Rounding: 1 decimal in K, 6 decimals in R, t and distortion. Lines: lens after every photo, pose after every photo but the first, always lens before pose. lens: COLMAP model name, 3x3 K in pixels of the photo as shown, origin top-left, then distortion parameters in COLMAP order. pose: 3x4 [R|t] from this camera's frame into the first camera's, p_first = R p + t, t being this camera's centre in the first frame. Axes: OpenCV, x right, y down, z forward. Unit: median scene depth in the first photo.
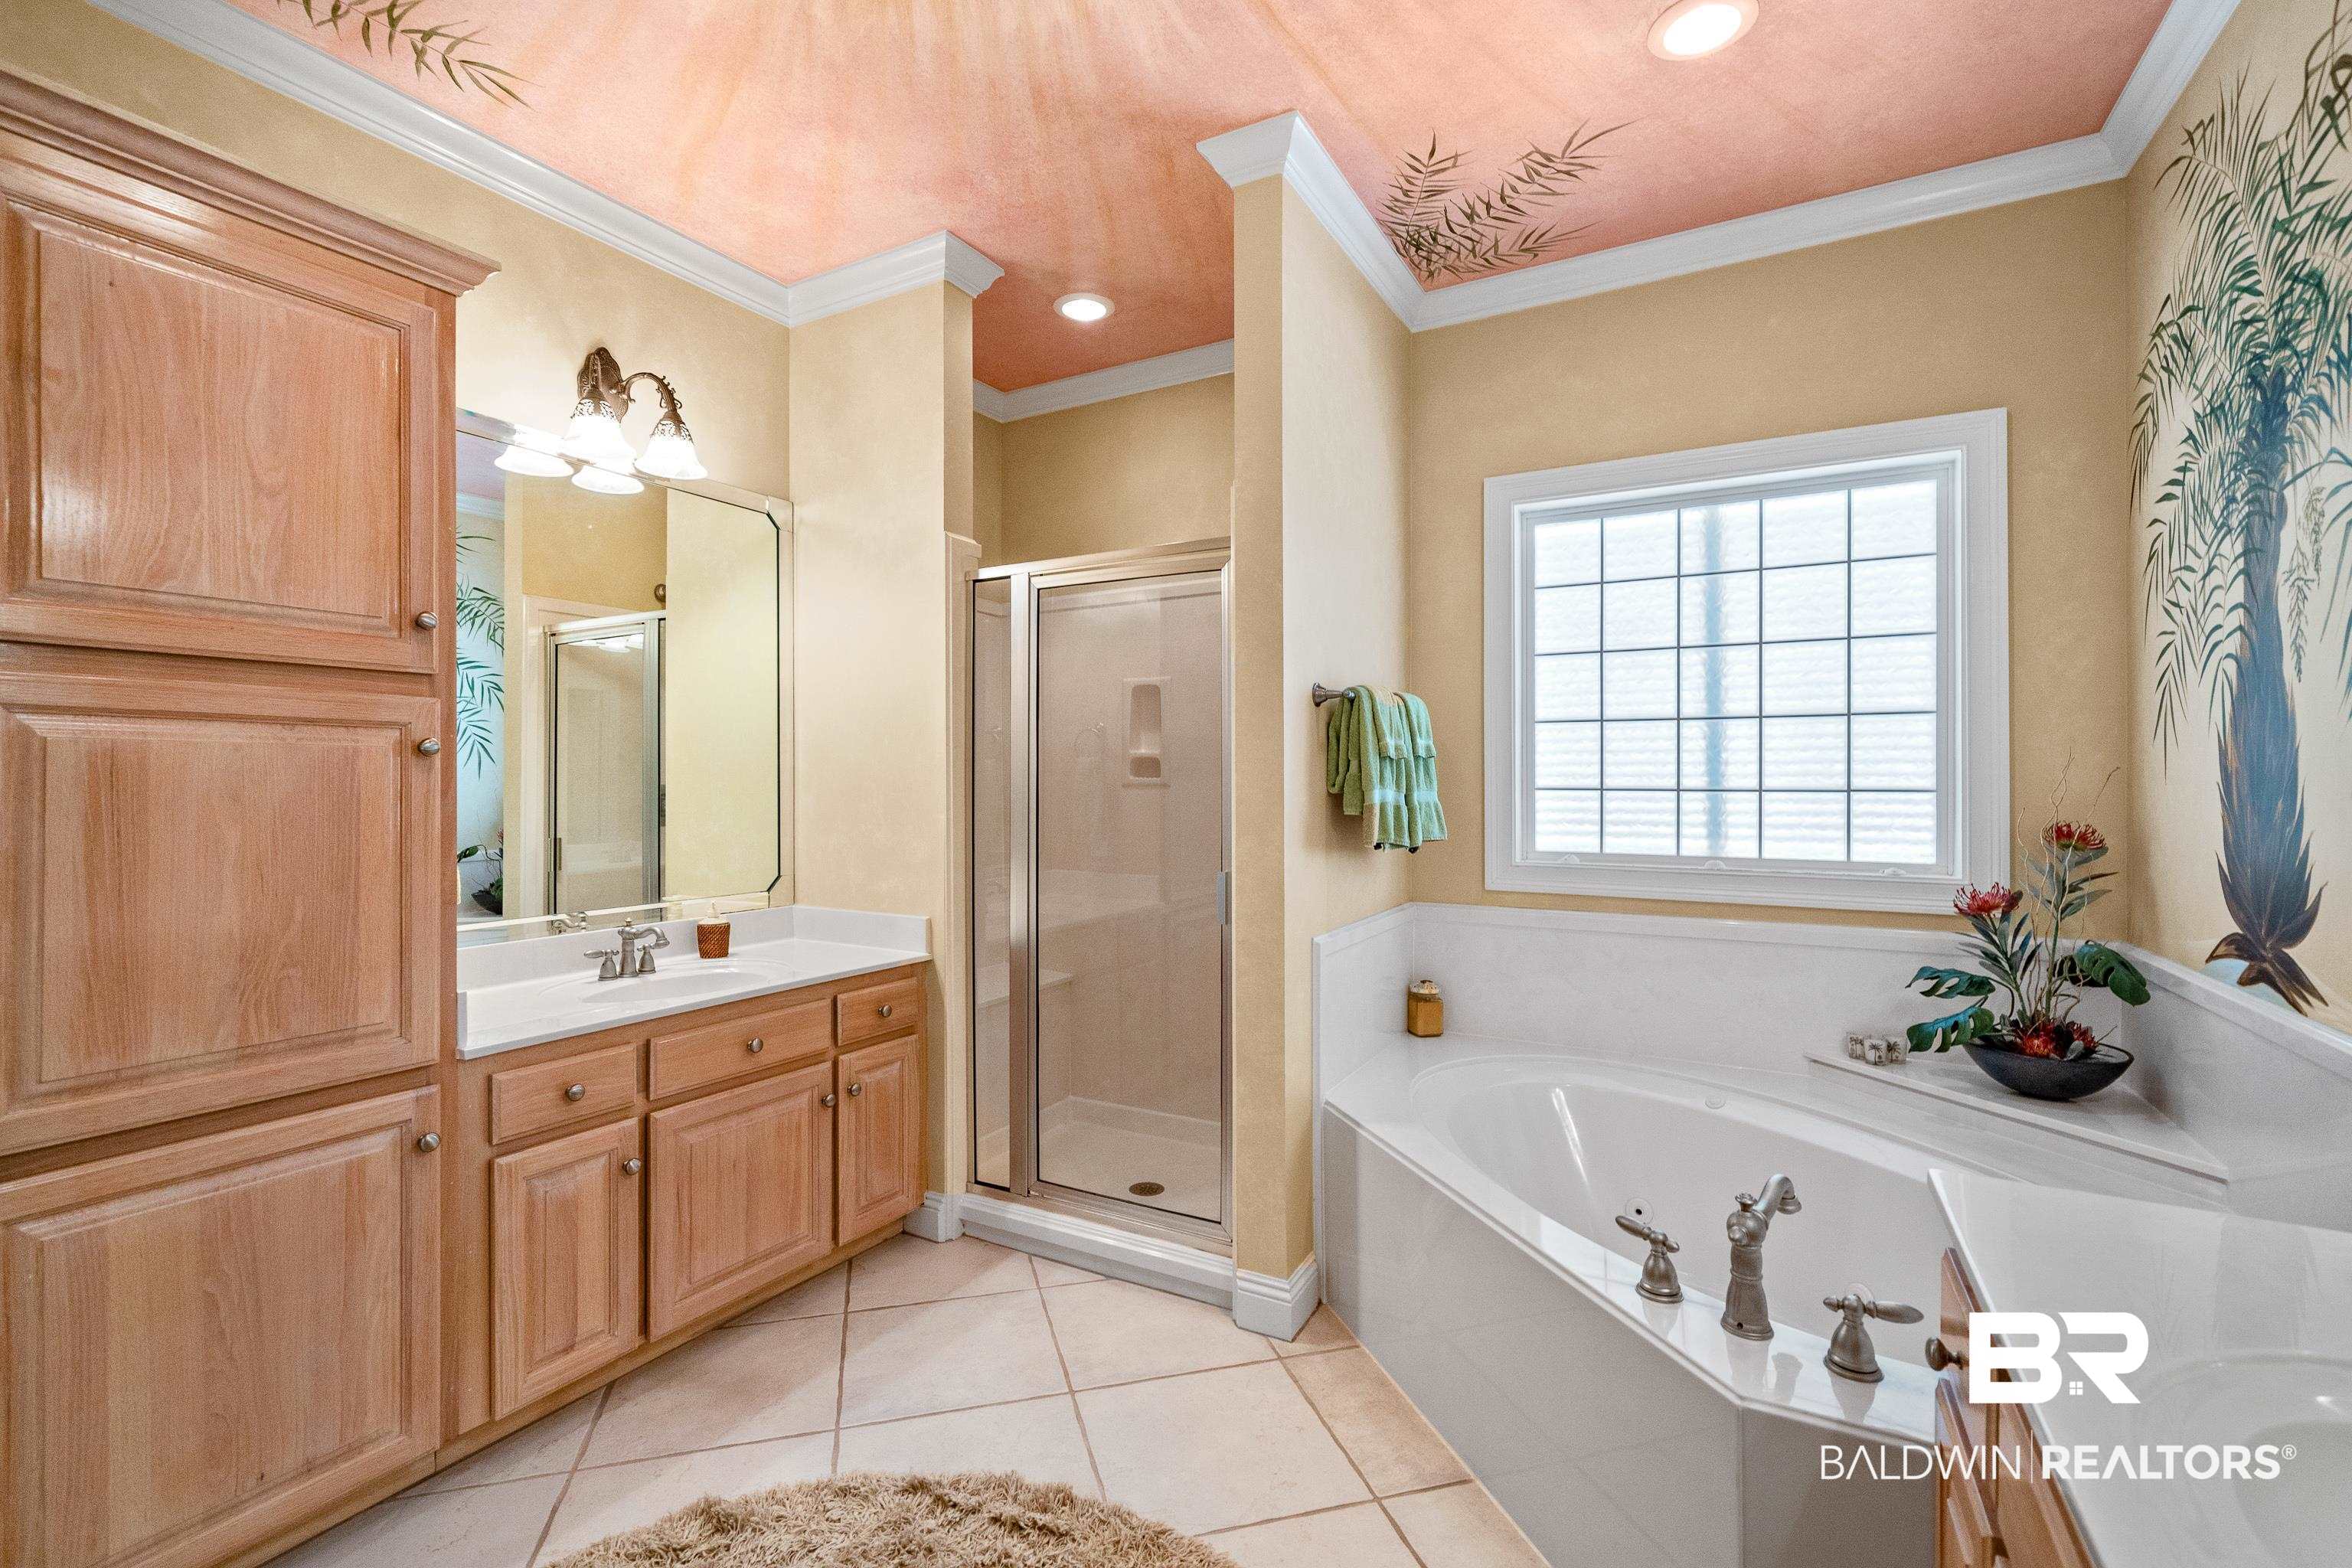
lens RADIAL K [[1032.3, 0, 1163.8], [0, 1032.3, 778.5], [0, 0, 1]] dist [-0.000250, 0.000870]
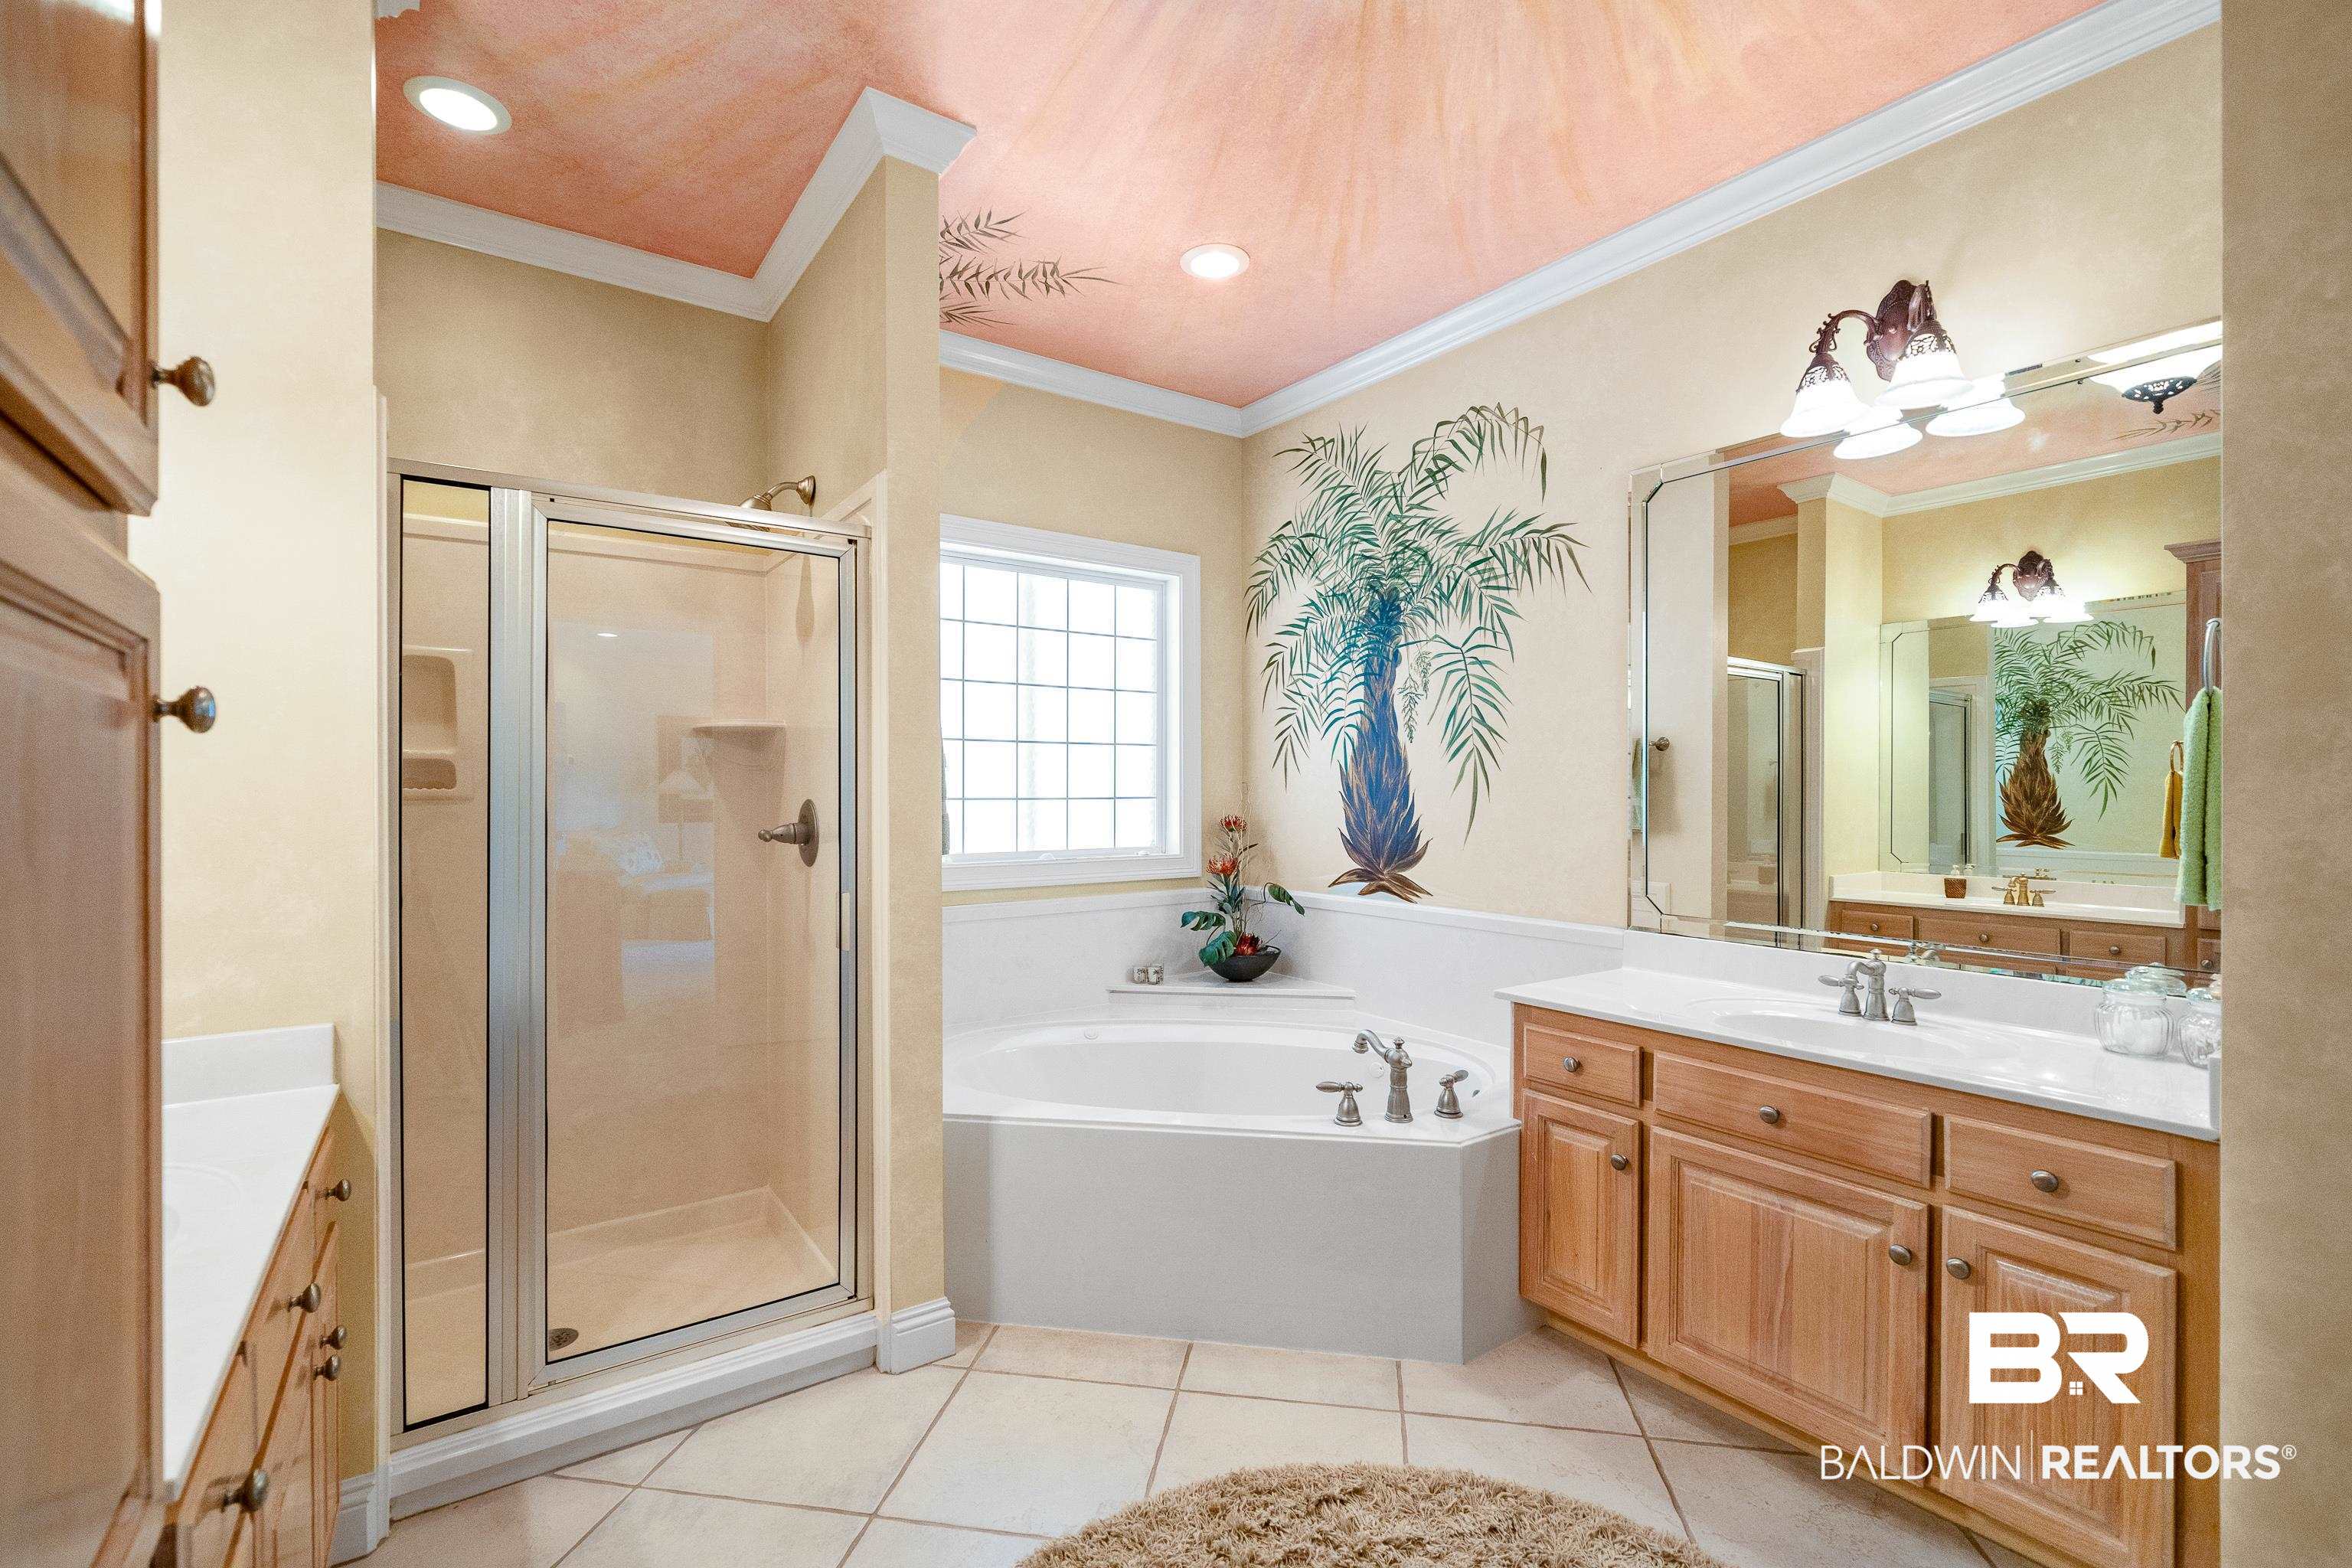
lens RADIAL K [[1032.3, 0, 1159.5], [0, 1032.3, 790.3], [0, 0, 1]] dist [-0.000250, 0.000870]
pose [[0.434531, -0.001598, 0.900655, -0.772991], [0.001623, 0.999998, 0.000991, -0.000330], [-0.900655, 0.001031, 0.434533, 0.434897]]
